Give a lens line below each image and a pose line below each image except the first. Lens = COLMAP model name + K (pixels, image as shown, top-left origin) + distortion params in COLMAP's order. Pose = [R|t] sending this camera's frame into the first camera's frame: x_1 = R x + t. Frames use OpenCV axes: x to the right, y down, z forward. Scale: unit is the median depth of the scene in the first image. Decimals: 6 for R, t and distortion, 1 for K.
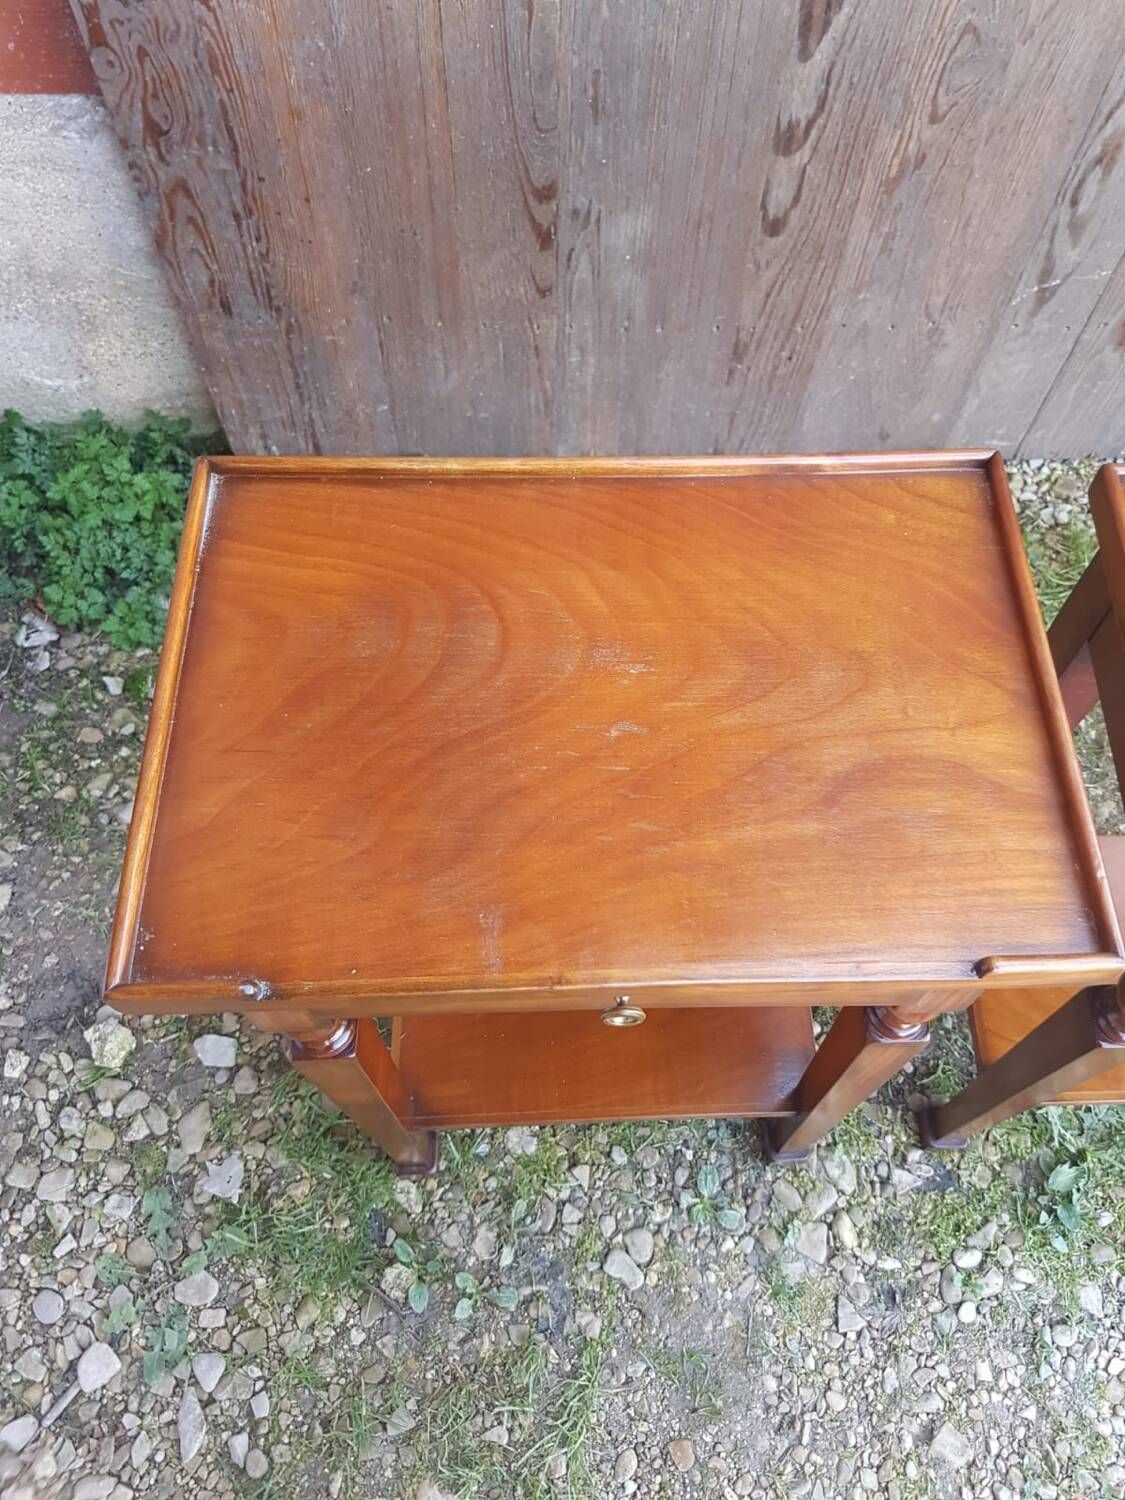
lens RADIAL K [[1180.9, 0, 631.2], [0, 1180.9, 744.3], [0, 0, 1]] dist [0.002128, -0.016880]
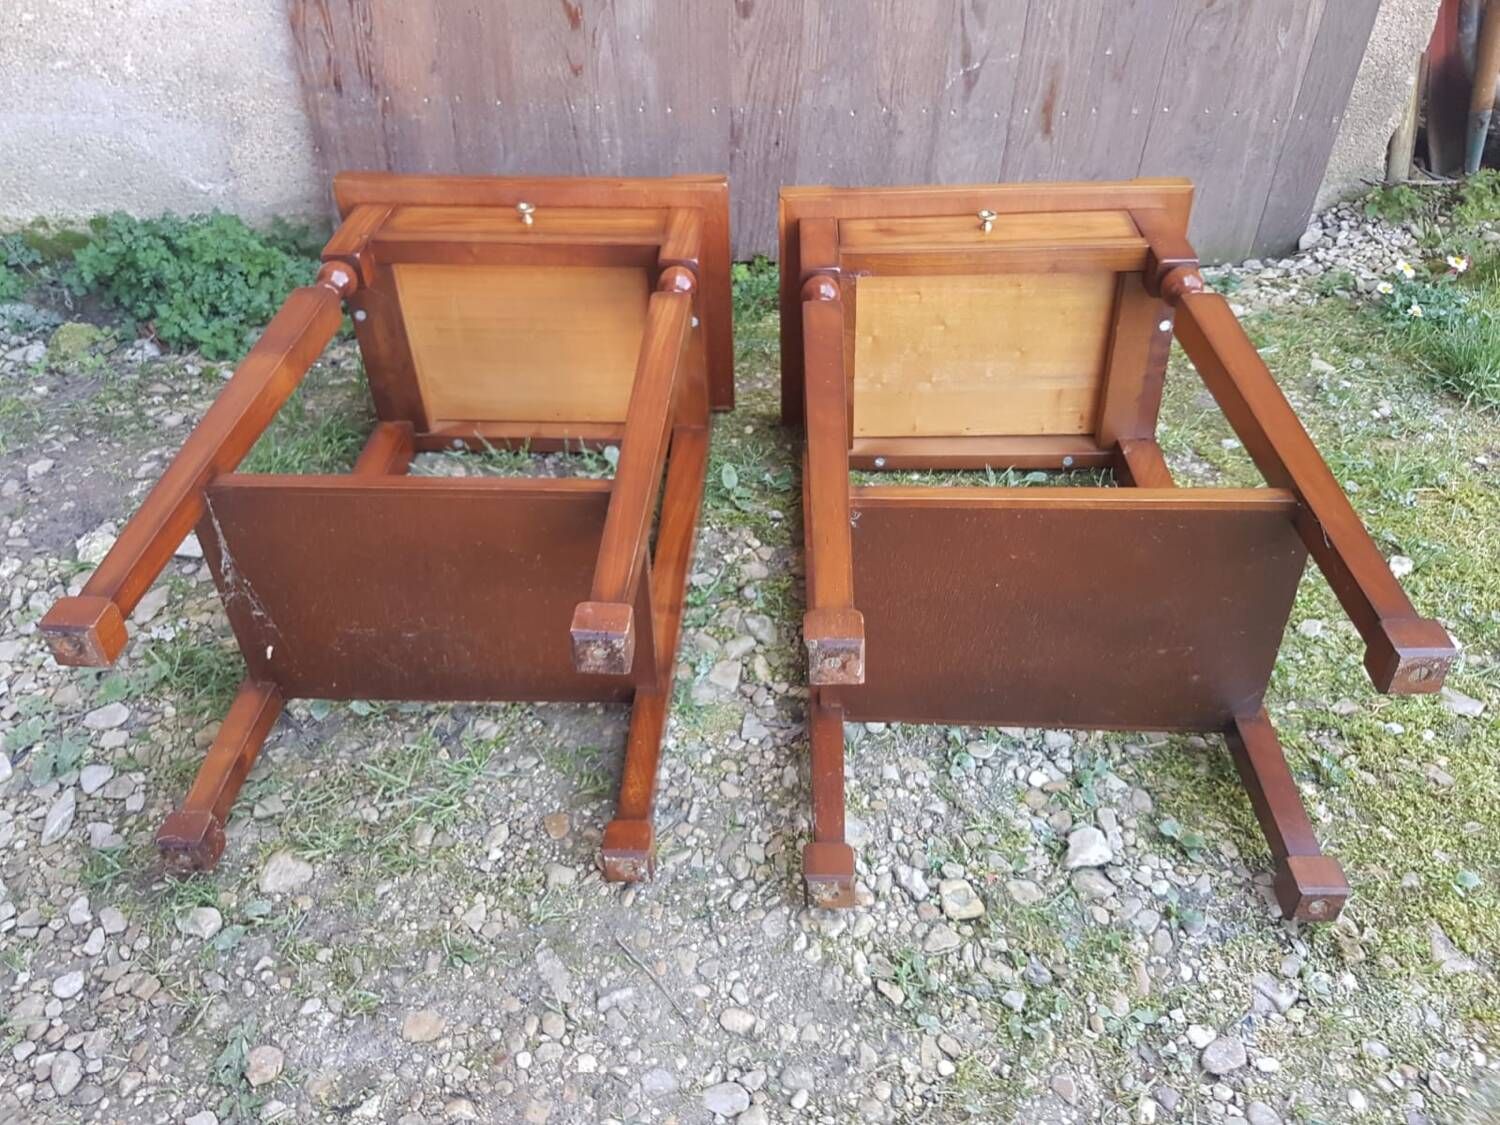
lens RADIAL K [[1187.3, 0, 743.9], [0, 1187.3, 501.0], [0, 0, 1]] dist [0.024925, -0.064553]
pose [[0.997695, 0.002937, -0.067800, 0.237171], [-0.033156, 0.892804, -0.449224, 0.739004], [0.059213, 0.450437, 0.890843, 0.056654]]
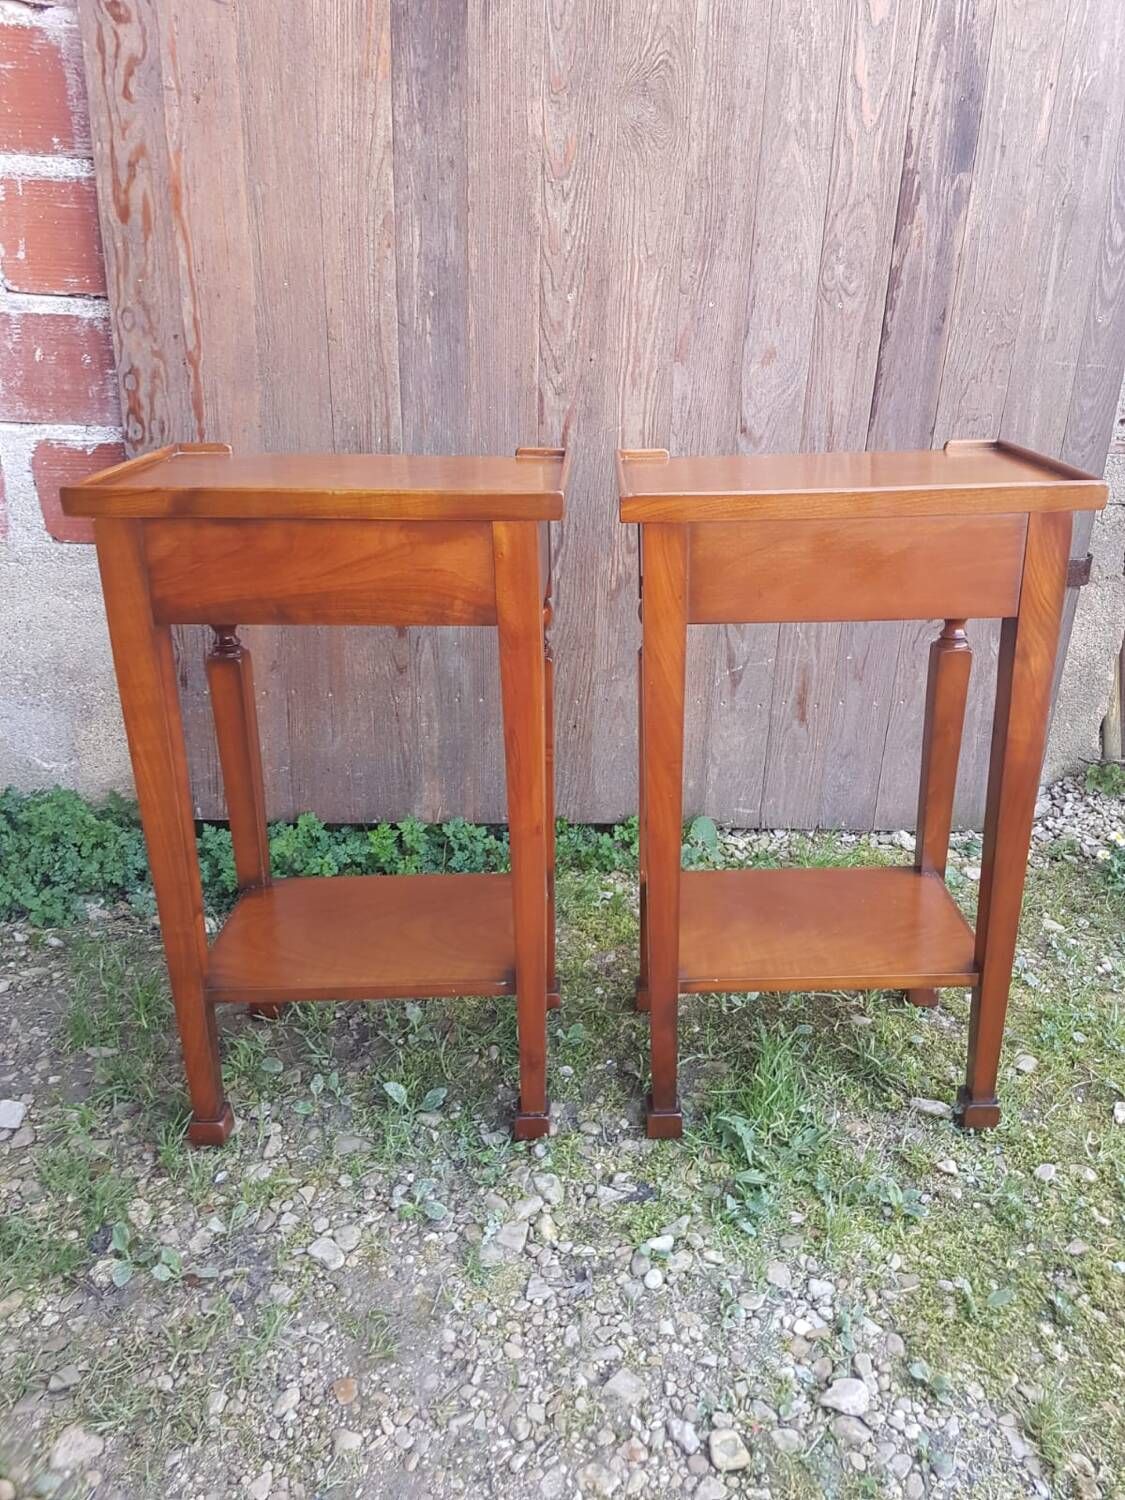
lens RADIAL K [[1180.9, 0, 634.5], [0, 1180.9, 721.3], [0, 0, 1]] dist [0.002128, -0.016880]
pose [[0.999908, -0.013304, -0.002693, 0.272165], [0.008047, 0.740789, -0.671690, 0.794282], [0.010931, 0.671607, 0.740827, -0.078498]]
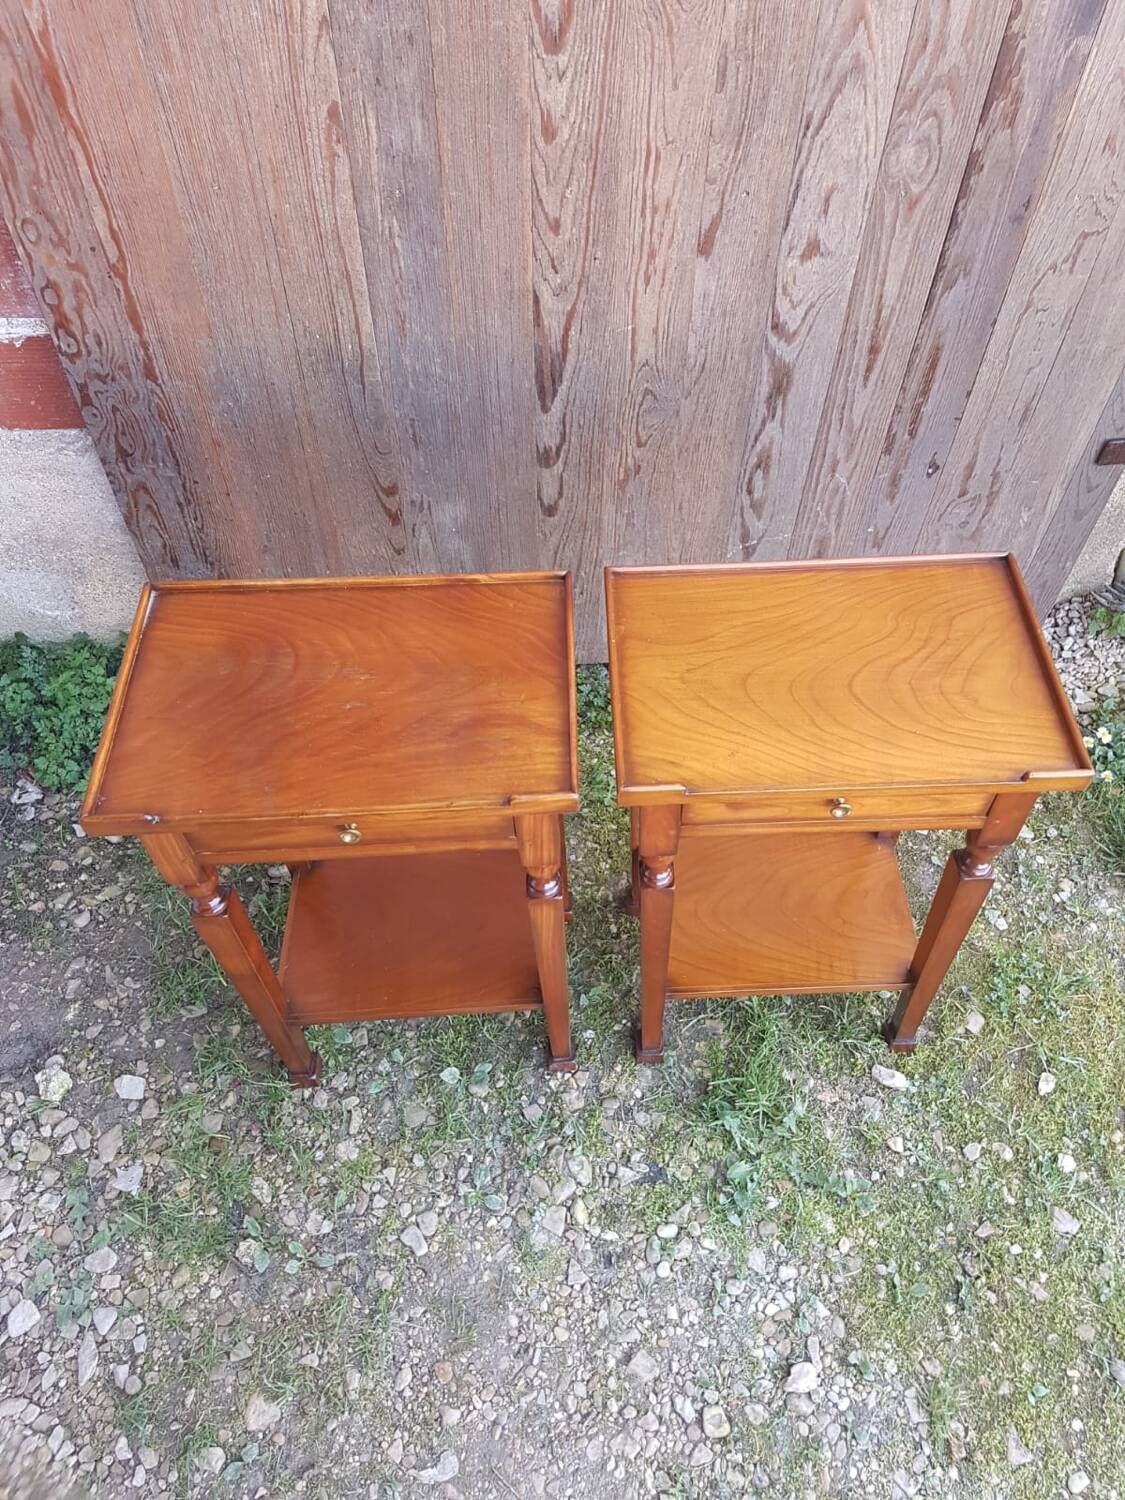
lens RADIAL K [[1180.9, 0, 631.2], [0, 1180.9, 738.4], [0, 0, 1]] dist [0.002128, -0.016880]
pose [[0.999939, -0.009819, -0.005139, 0.256487], [0.008752, 0.984104, -0.177378, 0.118021], [0.006799, 0.177323, 0.984129, -0.440163]]
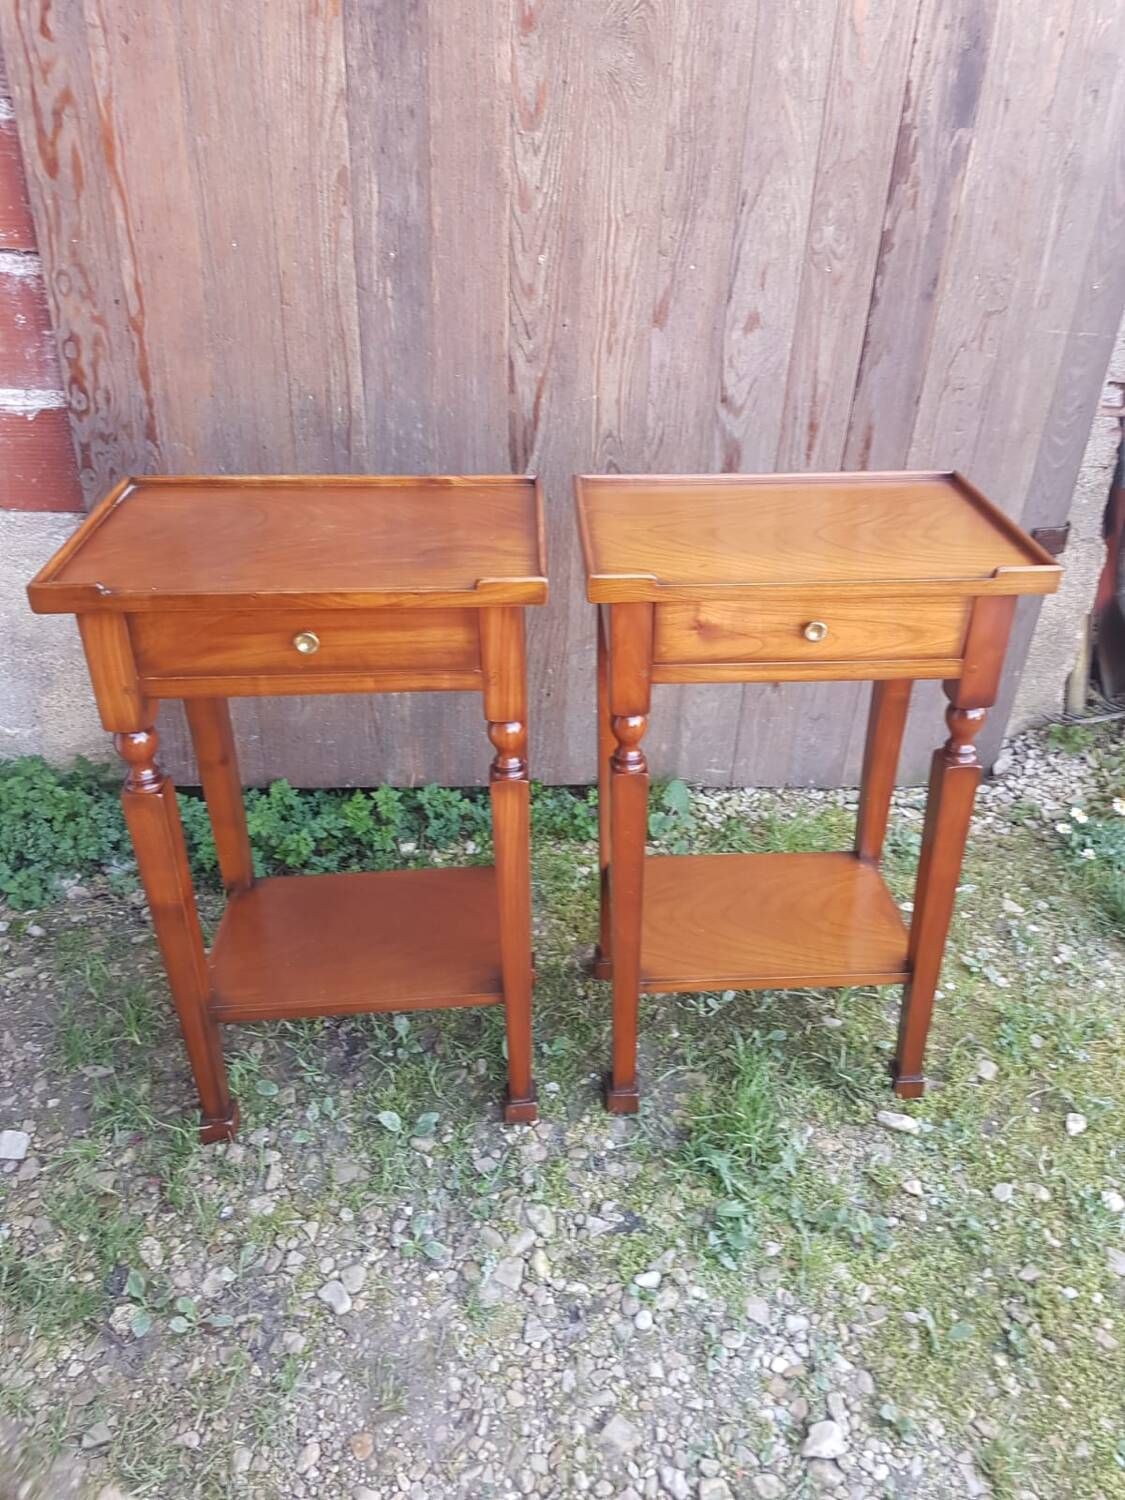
lens RADIAL K [[1180.9, 0, 633.4], [0, 1180.9, 718.7], [0, 0, 1]] dist [0.002128, -0.016880]
pose [[0.999249, -0.016436, 0.035088, 0.242142], [0.032876, 0.838891, -0.543305, 0.597310], [-0.020505, 0.544051, 0.838802, -0.222672]]
